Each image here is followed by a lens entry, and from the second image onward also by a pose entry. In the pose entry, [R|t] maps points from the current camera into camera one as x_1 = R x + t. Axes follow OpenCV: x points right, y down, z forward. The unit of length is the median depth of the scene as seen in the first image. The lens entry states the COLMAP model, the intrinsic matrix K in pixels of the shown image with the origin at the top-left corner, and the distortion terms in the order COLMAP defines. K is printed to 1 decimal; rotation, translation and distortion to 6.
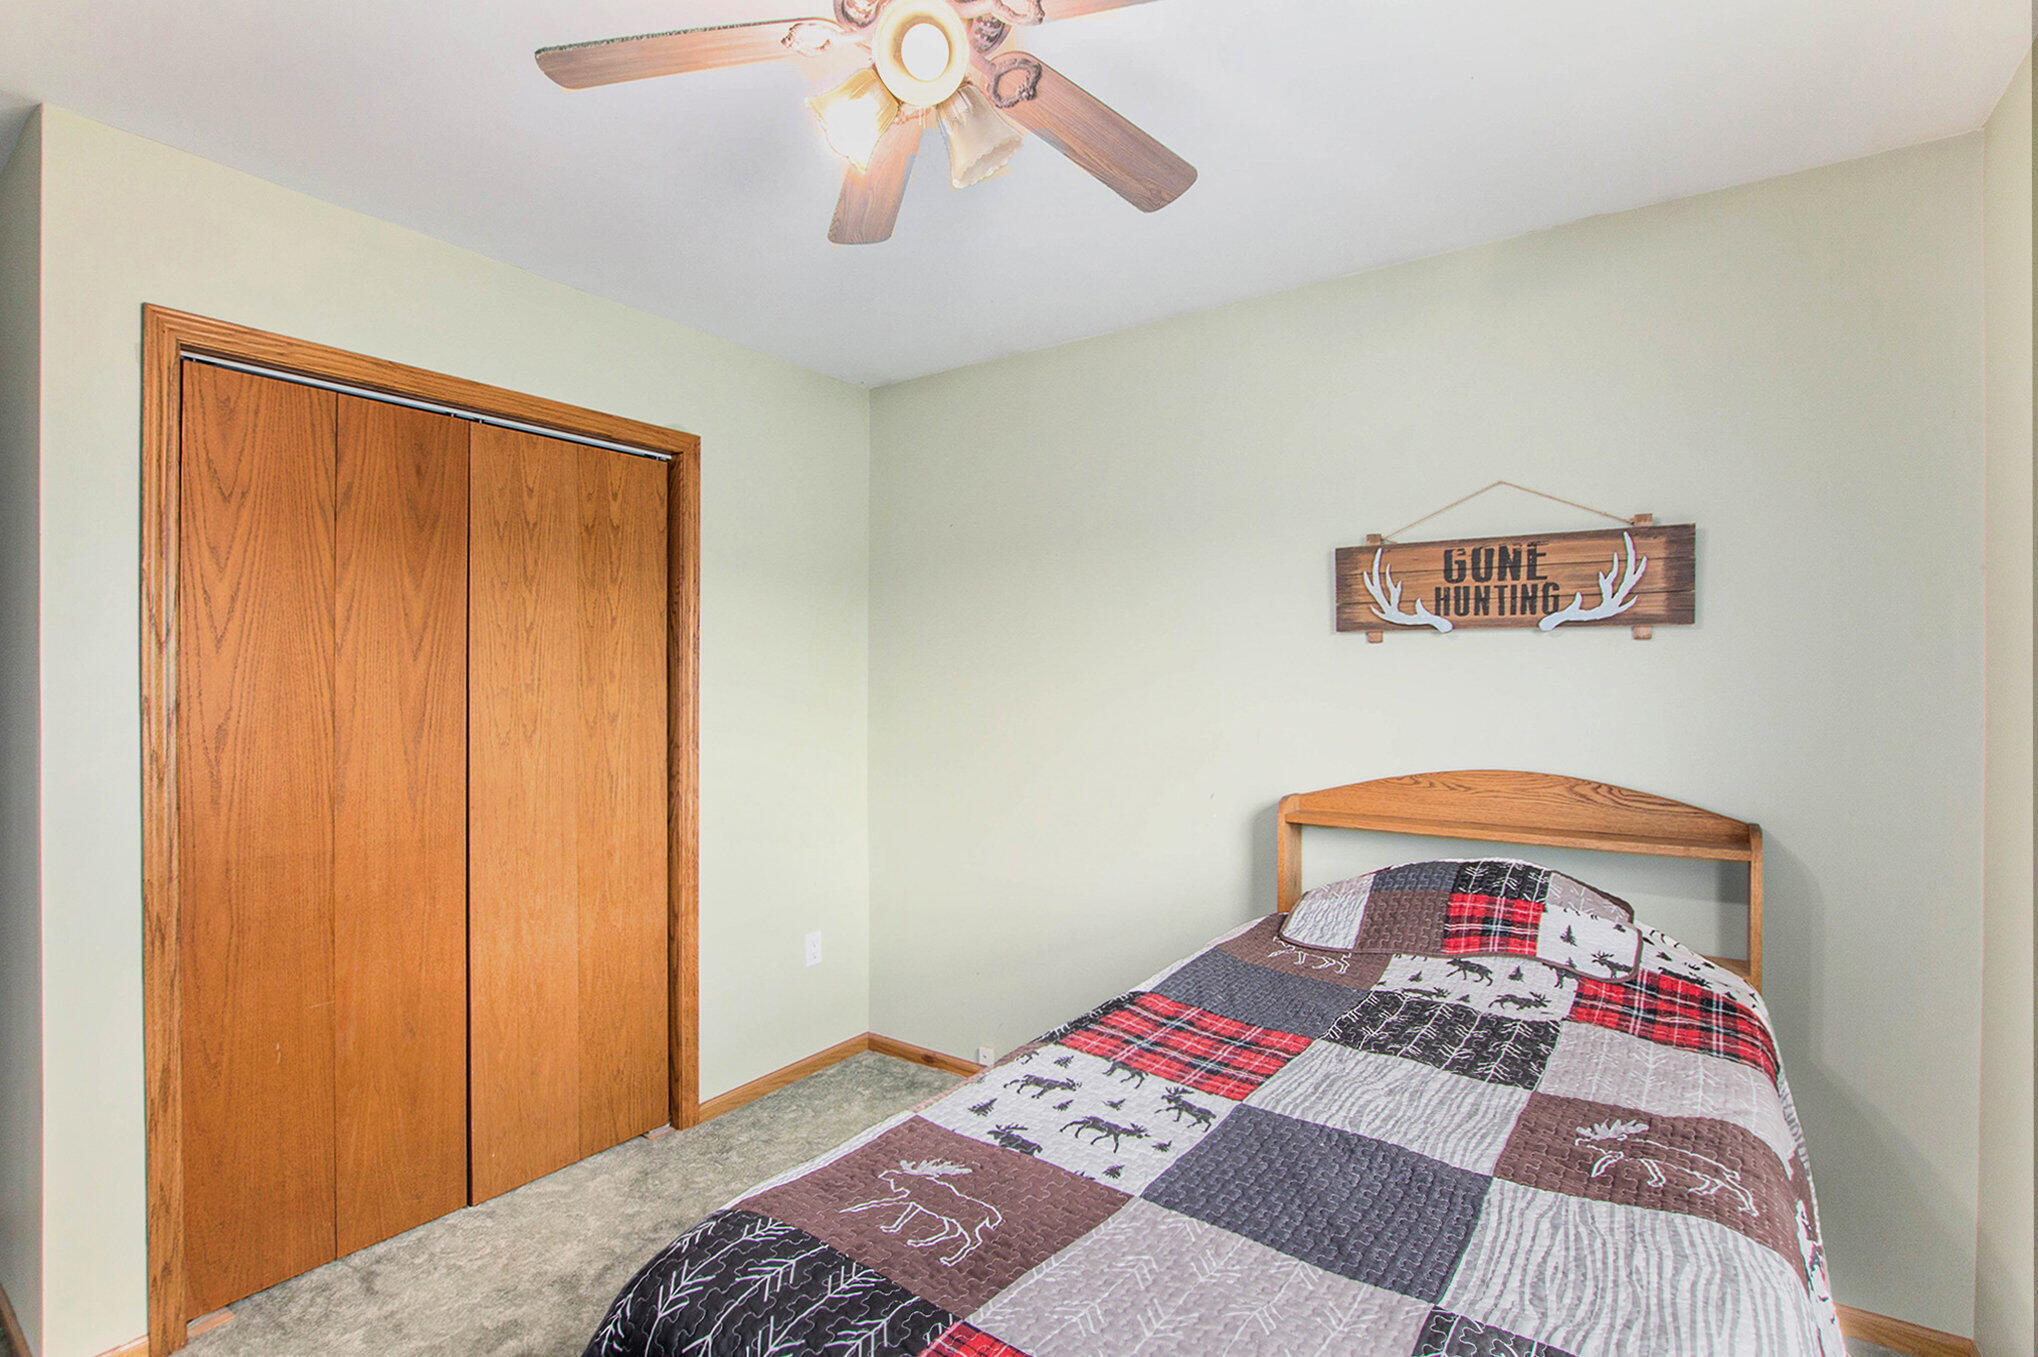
lens RADIAL K [[950.2, 0, 1023.8], [0, 950.2, 674.9], [0, 0, 1]] dist [-0.014604, -0.002369]
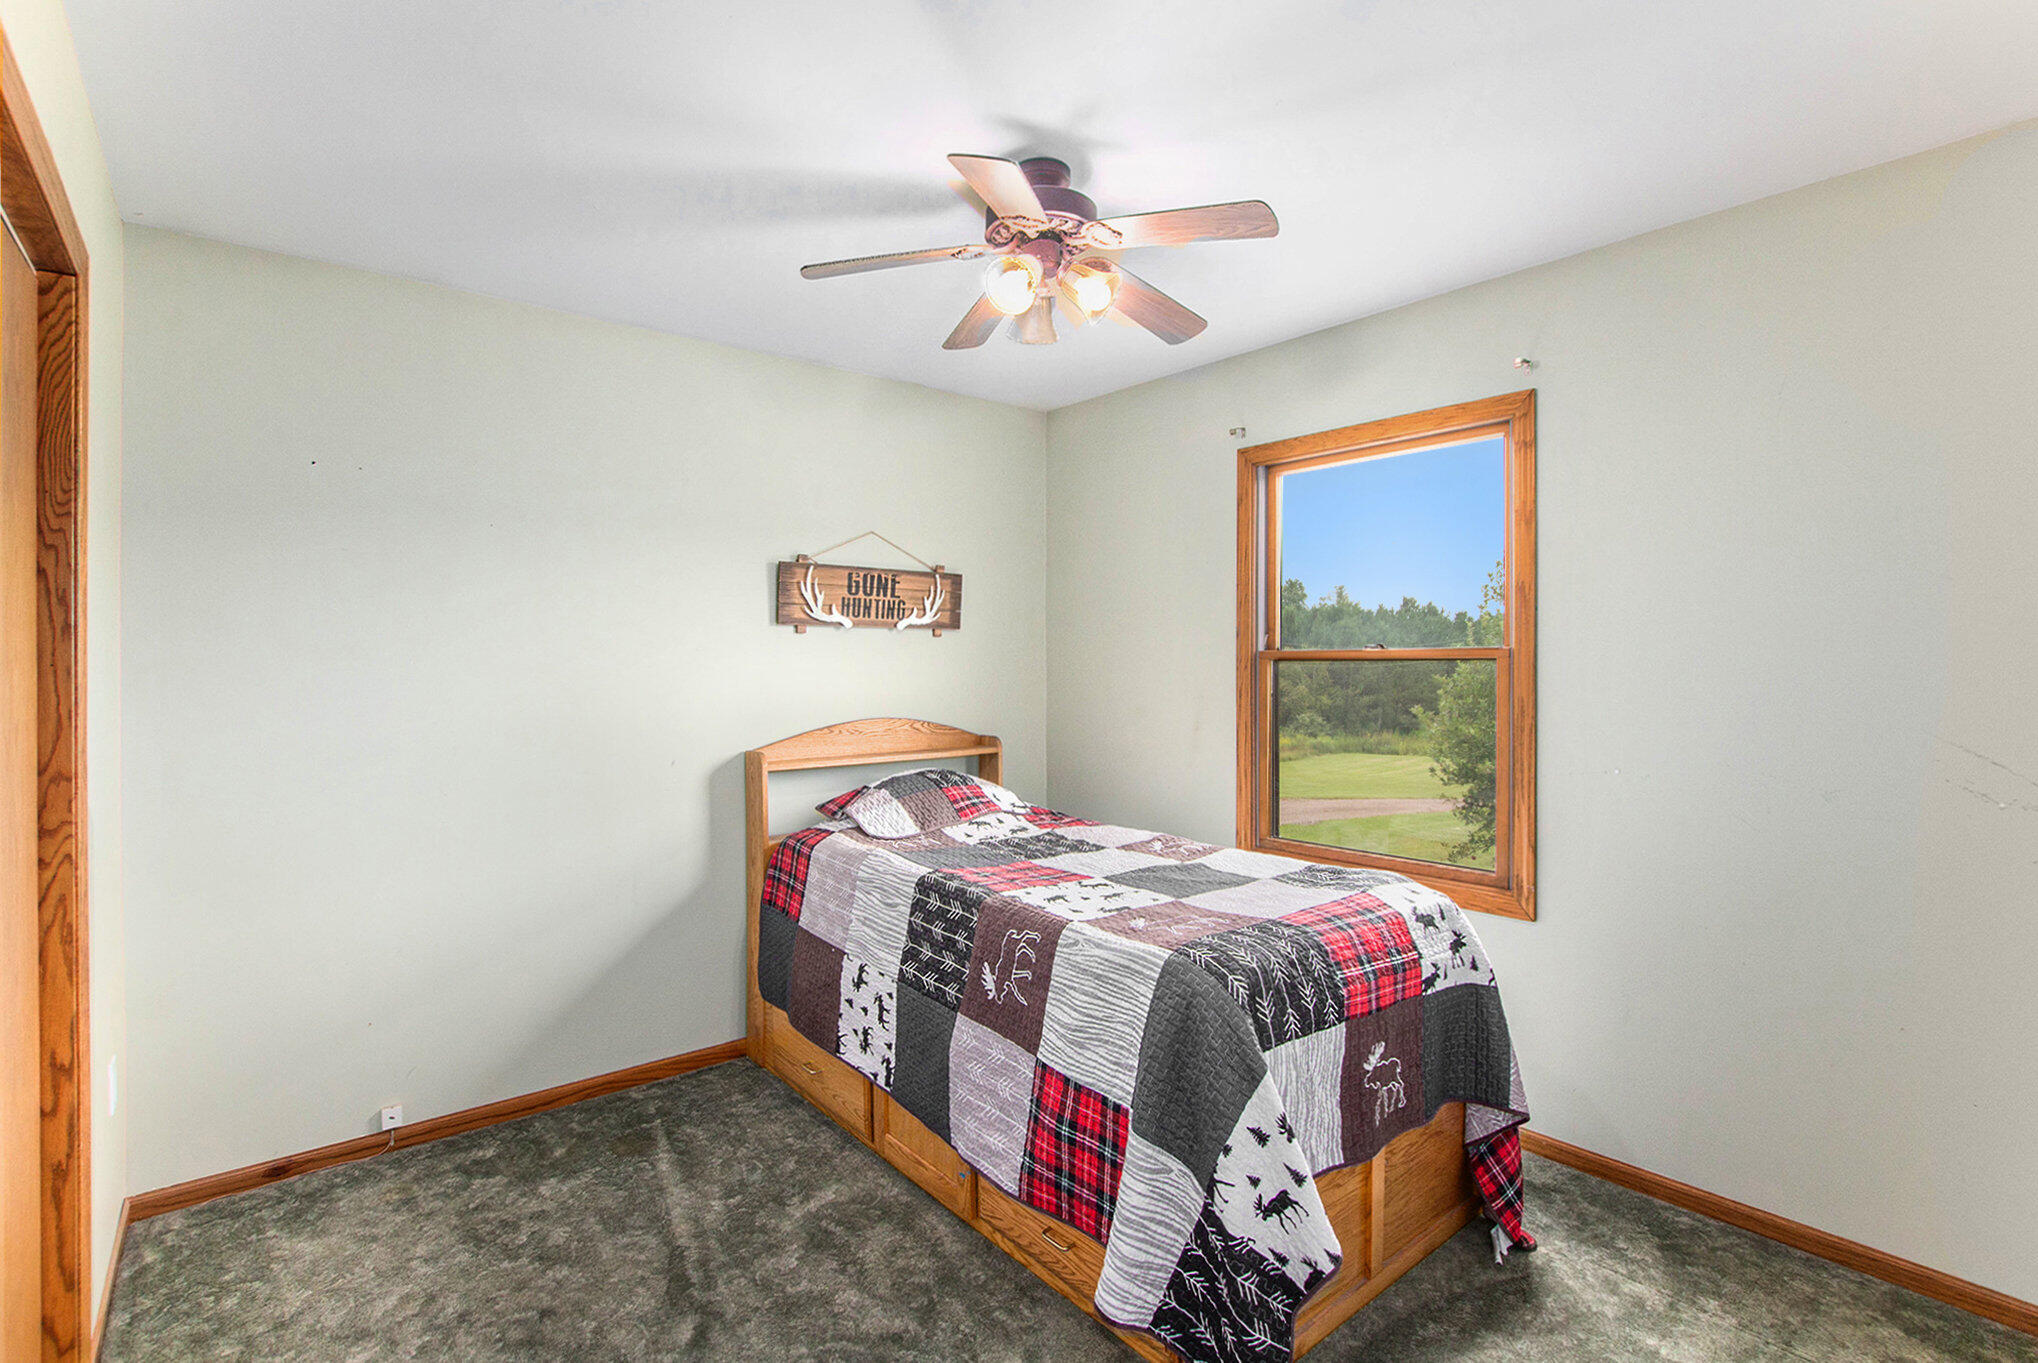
lens RADIAL K [[950.2, 0, 1022.8], [0, 950.2, 672.3], [0, 0, 1]] dist [-0.014604, -0.002369]
pose [[0.275105, -0.014188, 0.961309, -0.927886], [-0.000366, 0.999889, 0.014863, 0.001796], [-0.961414, -0.004440, 0.275070, 0.340504]]
